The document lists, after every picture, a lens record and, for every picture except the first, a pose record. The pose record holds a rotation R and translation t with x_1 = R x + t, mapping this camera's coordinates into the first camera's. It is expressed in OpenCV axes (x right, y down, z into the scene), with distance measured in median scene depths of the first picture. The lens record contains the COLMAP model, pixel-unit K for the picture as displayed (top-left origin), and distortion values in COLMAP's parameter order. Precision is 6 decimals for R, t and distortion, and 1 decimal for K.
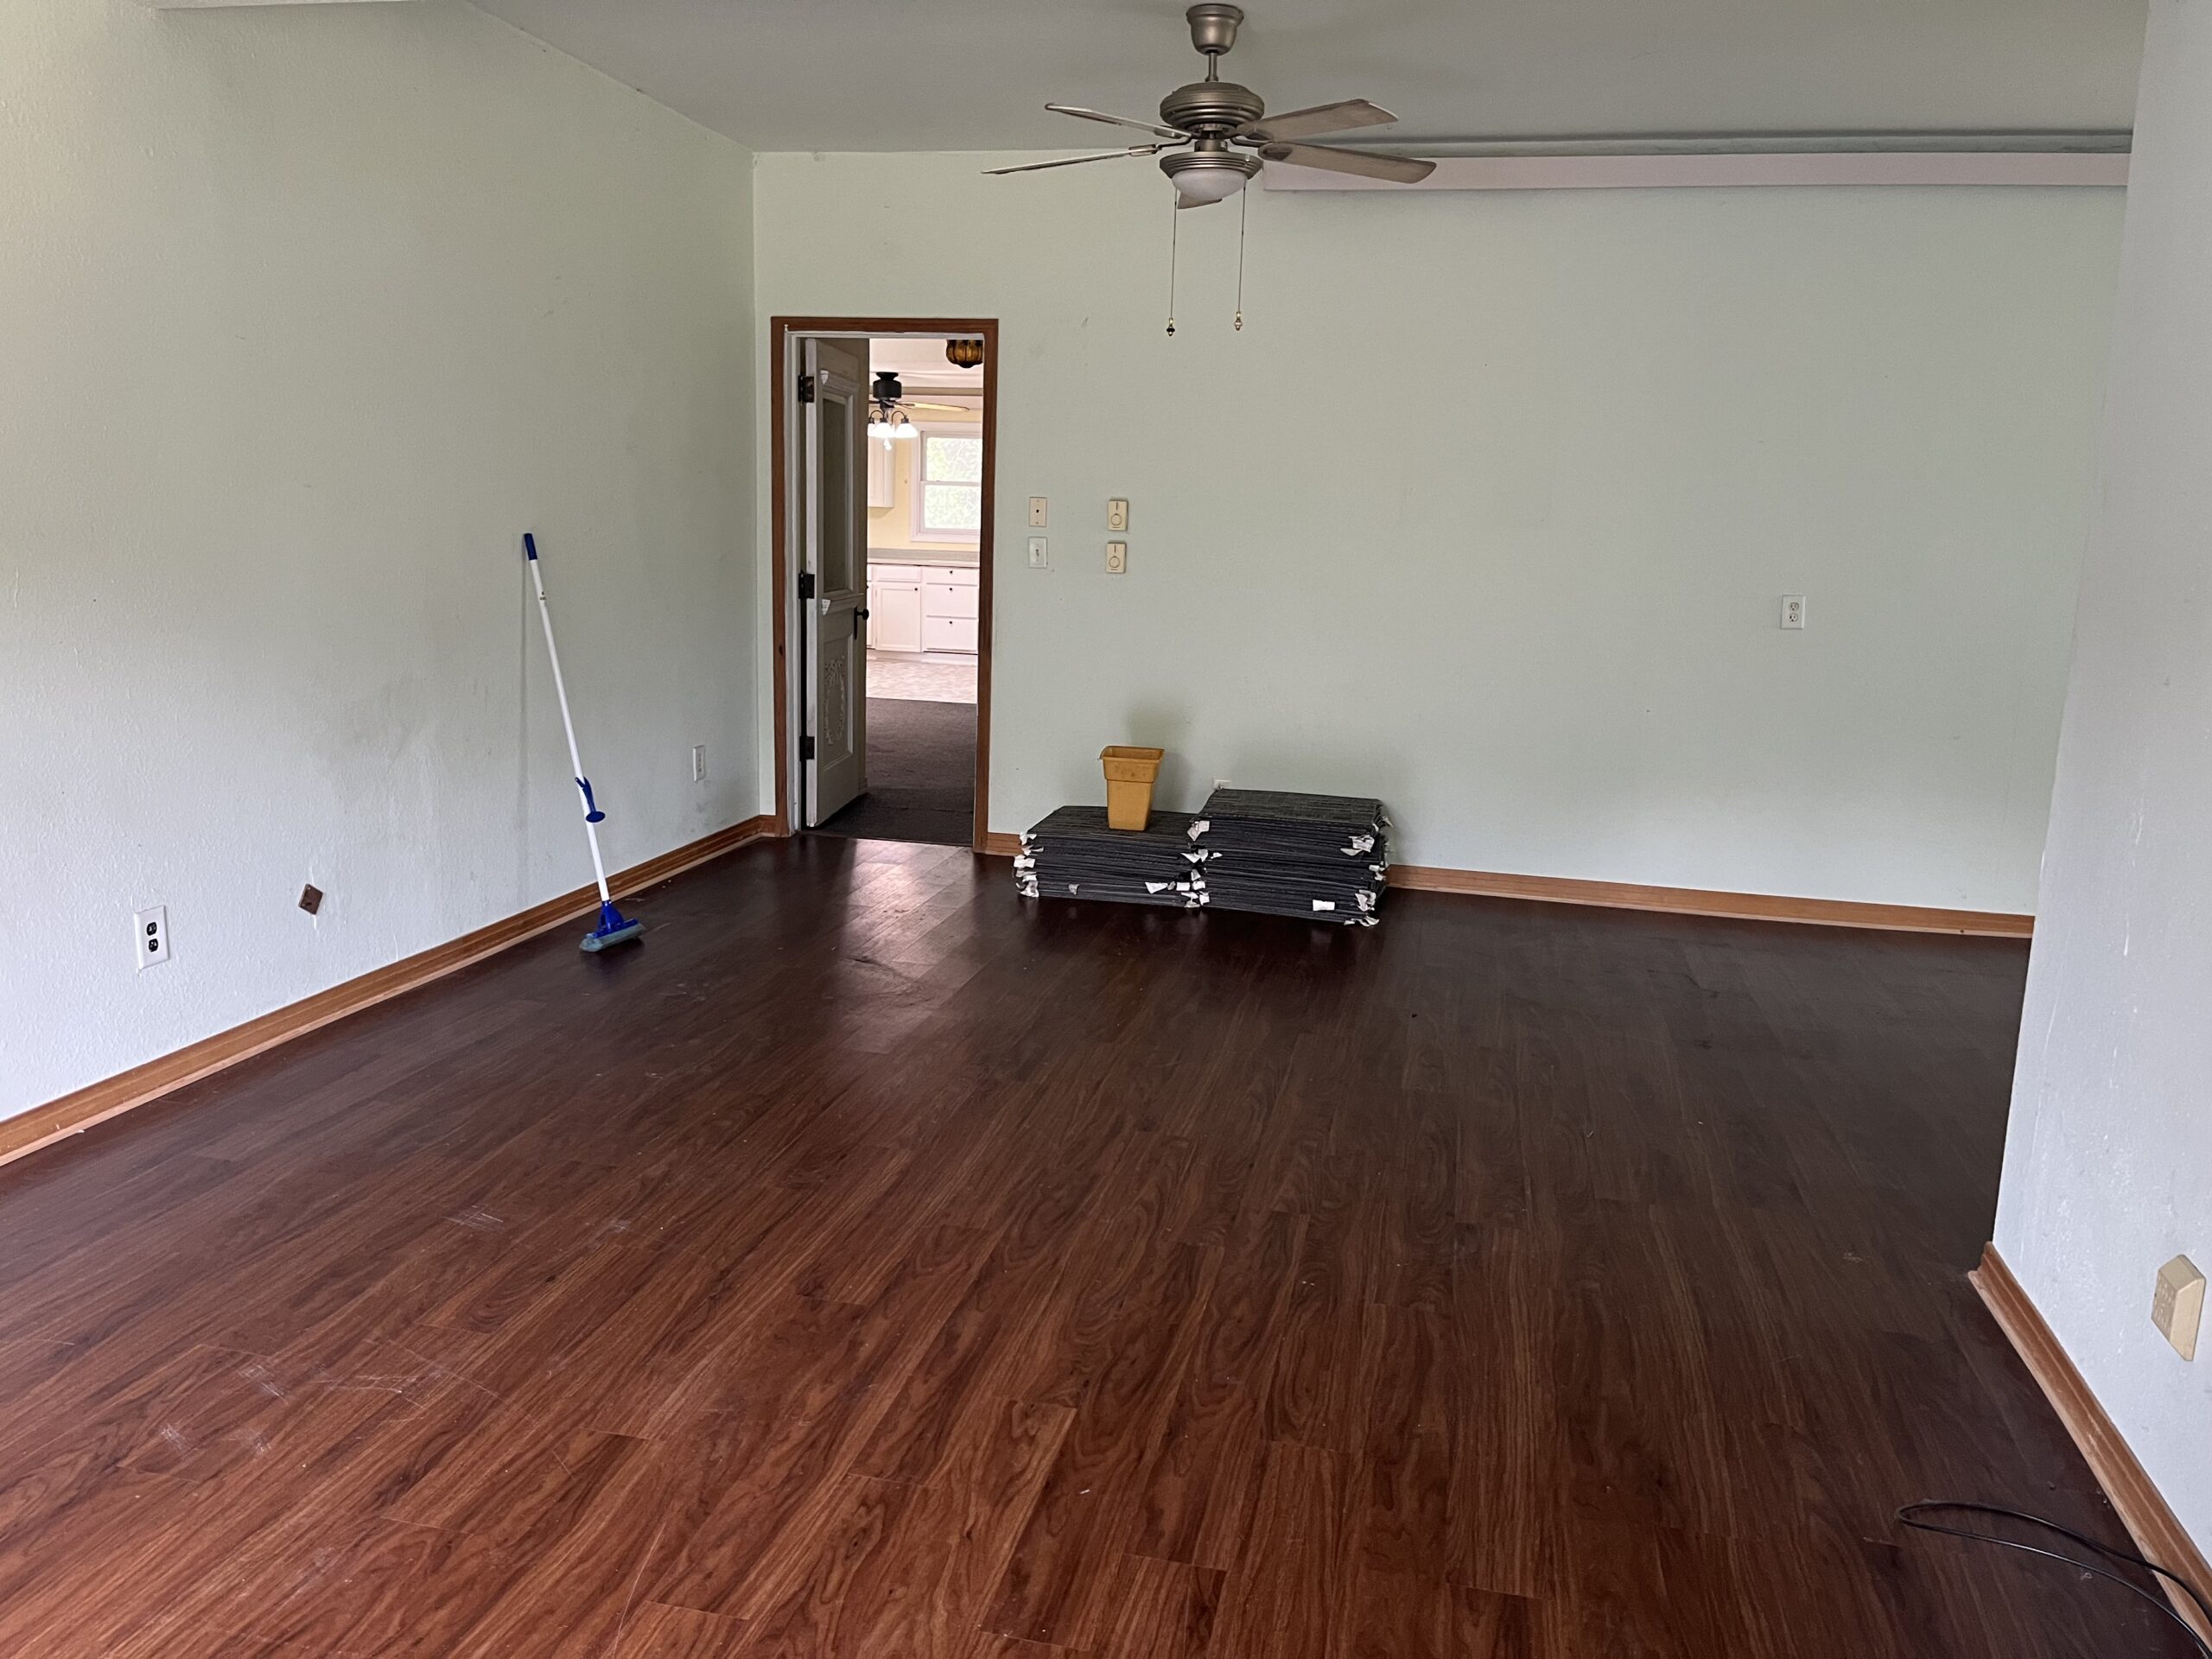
lens RADIAL K [[1683.4, 0, 1104.8], [0, 1683.4, 830.0], [0, 0, 1]] dist [0.049589, -0.039818]
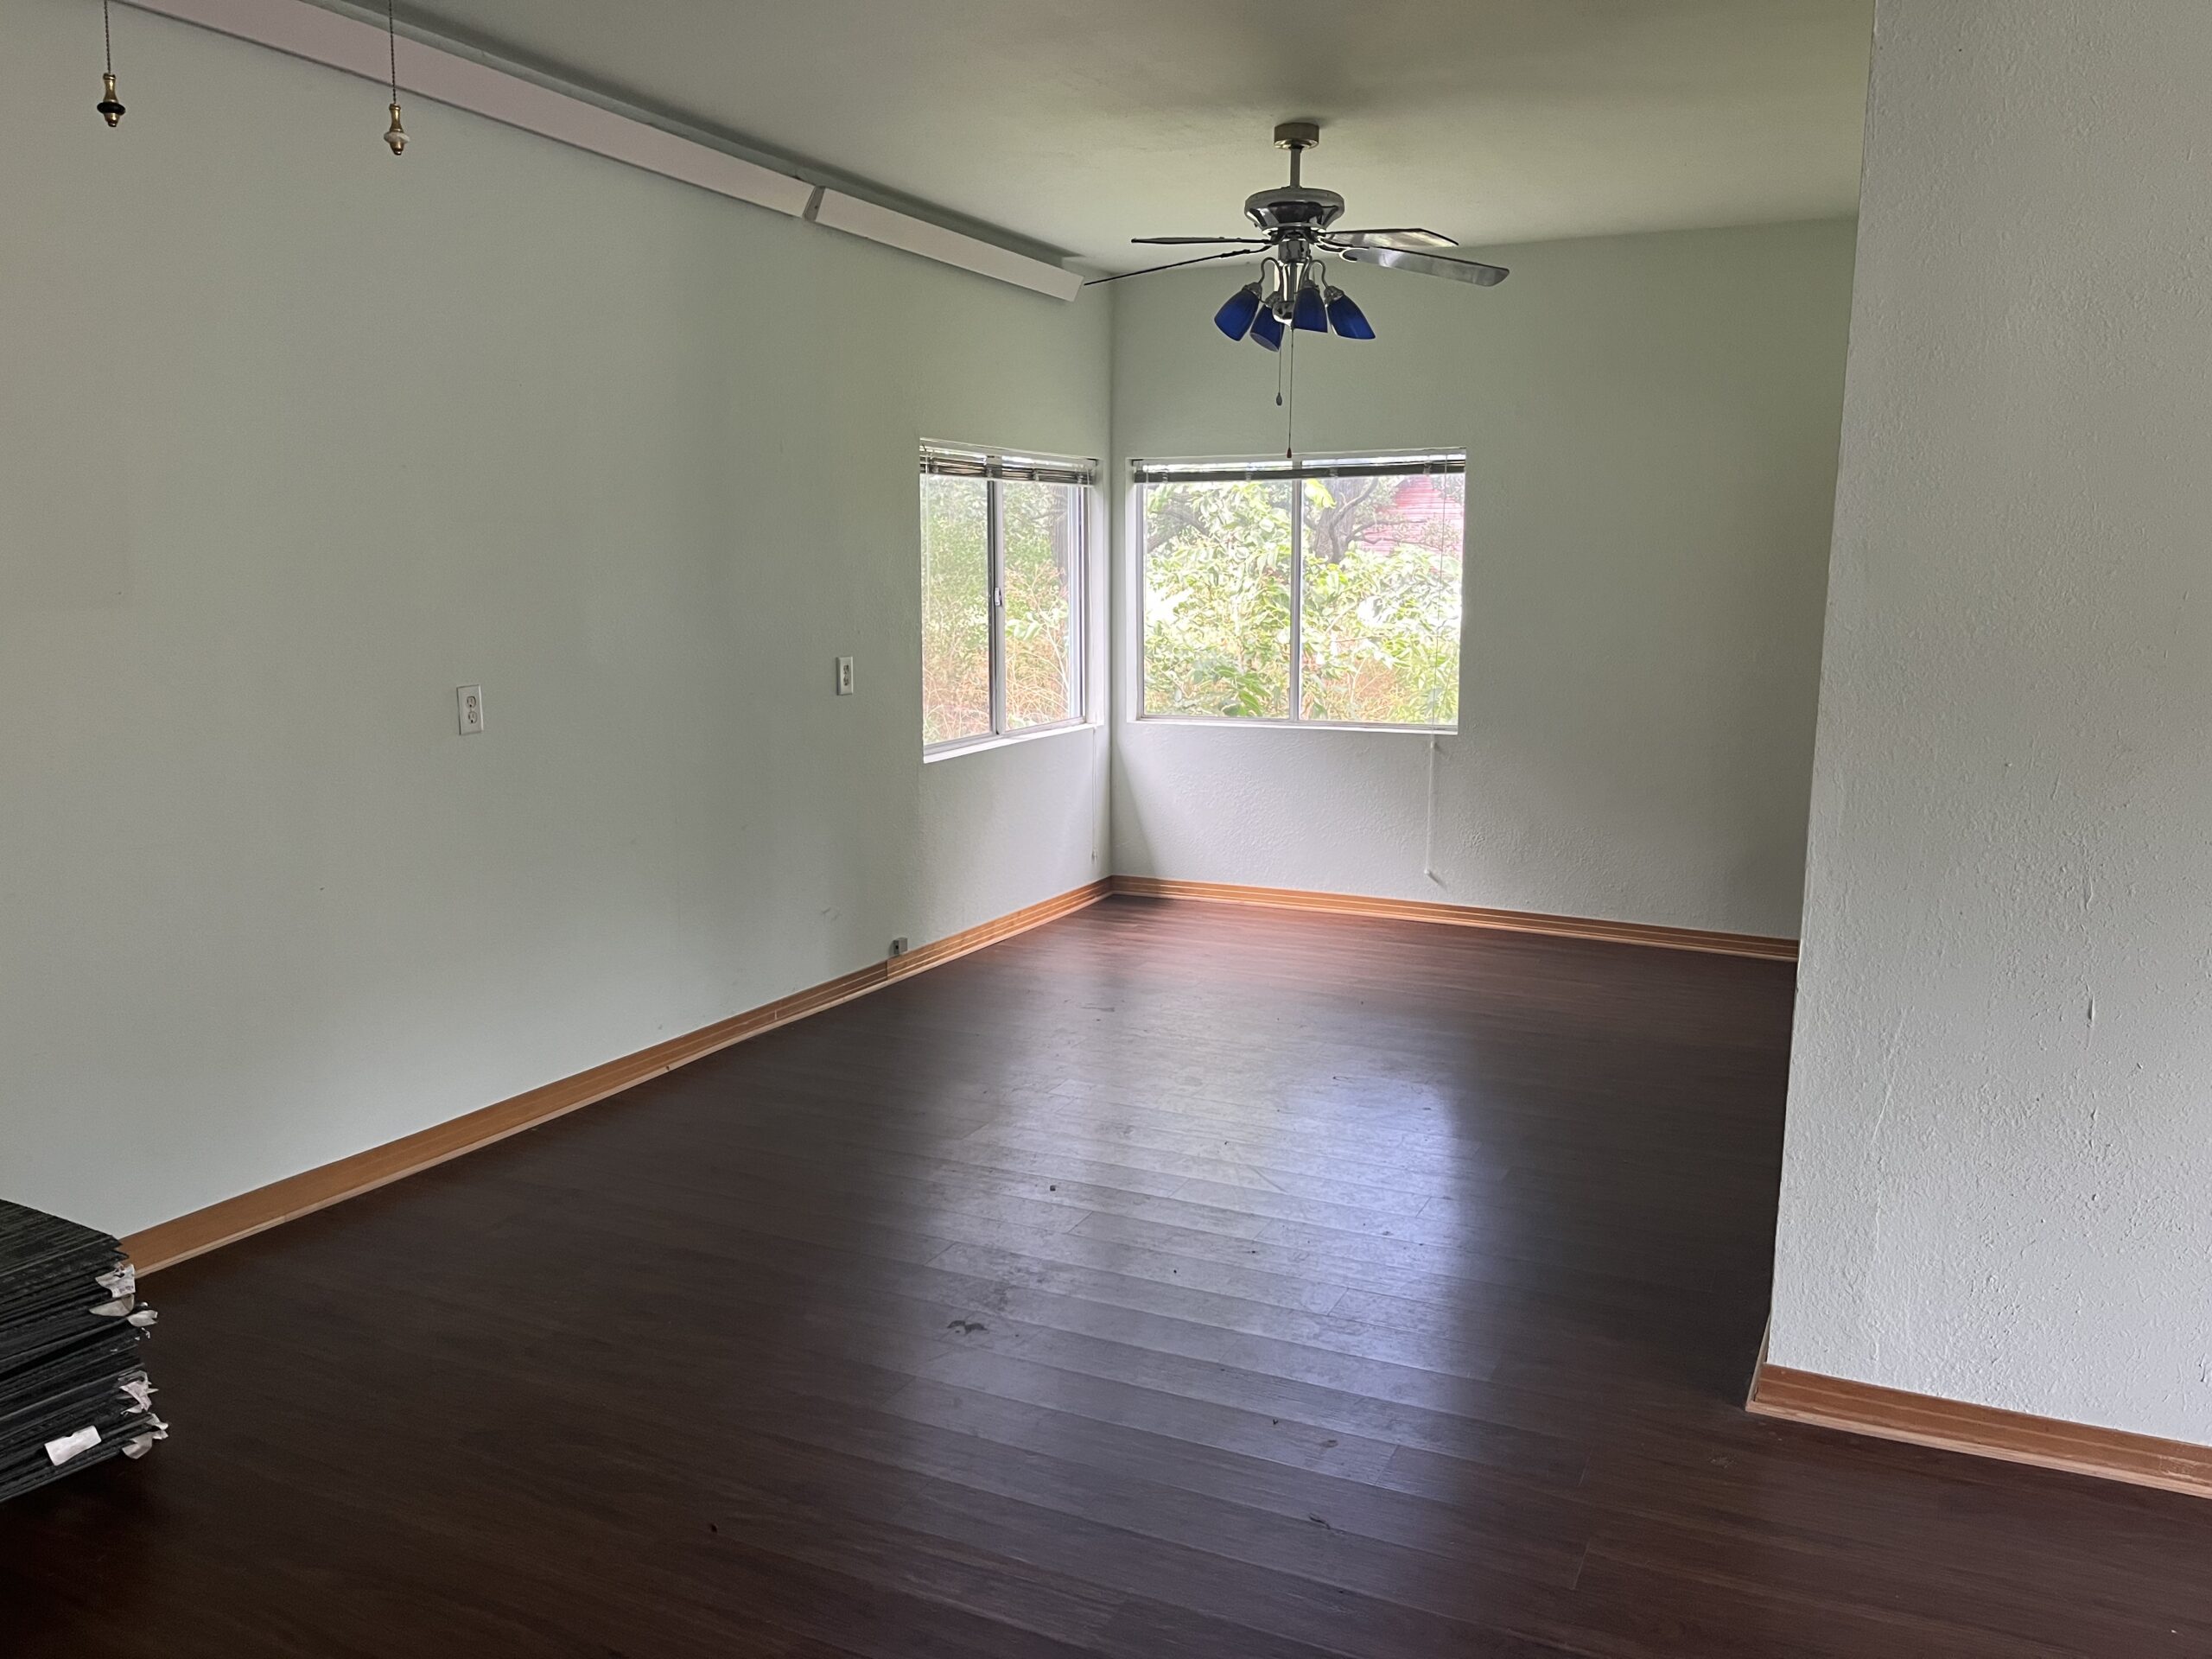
lens RADIAL K [[1683.4, 0, 1105.0], [0, 1683.4, 834.4], [0, 0, 1]] dist [0.049589, -0.039818]
pose [[0.239055, -0.180203, 0.954138, -0.246220], [0.188647, 0.972525, 0.136411, -0.144232], [-0.952505, 0.147385, 0.266481, 0.660581]]
